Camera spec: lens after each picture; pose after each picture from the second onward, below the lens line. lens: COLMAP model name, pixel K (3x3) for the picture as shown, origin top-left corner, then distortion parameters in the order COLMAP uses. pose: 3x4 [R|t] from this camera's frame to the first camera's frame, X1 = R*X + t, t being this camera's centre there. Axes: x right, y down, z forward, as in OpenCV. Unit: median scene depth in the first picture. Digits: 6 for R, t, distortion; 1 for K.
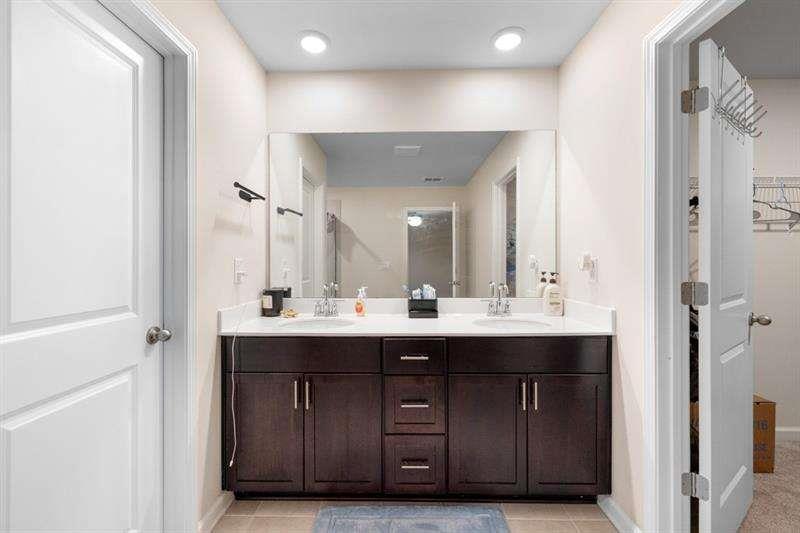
lens RADIAL K [[338.2, 0, 400.7], [0, 338.2, 264.0], [0, 0, 1]] dist [0.000489, -0.000180]
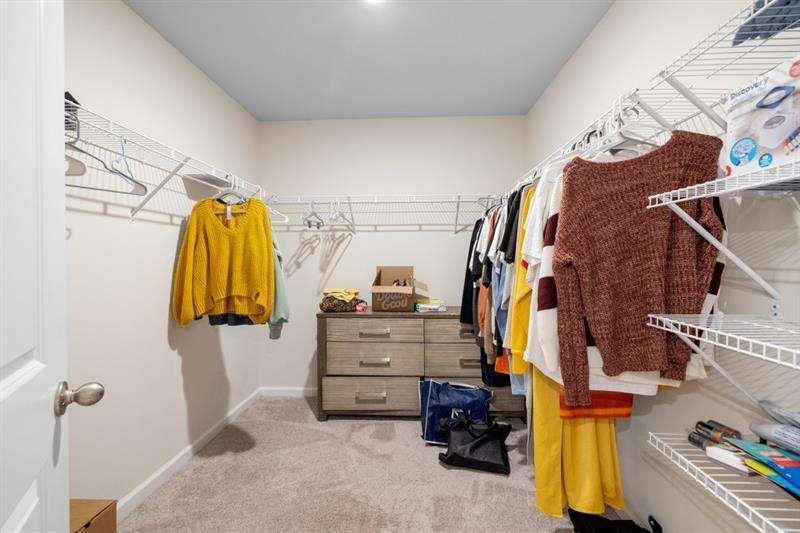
lens RADIAL K [[338.2, 0, 401.4], [0, 338.2, 264.8], [0, 0, 1]] dist [0.000489, -0.000180]
pose [[0.040223, -0.008884, 0.999151, 0.628359], [0.001961, 0.999959, 0.008812, -0.008651], [-0.999189, 0.001605, 0.040239, 0.553852]]
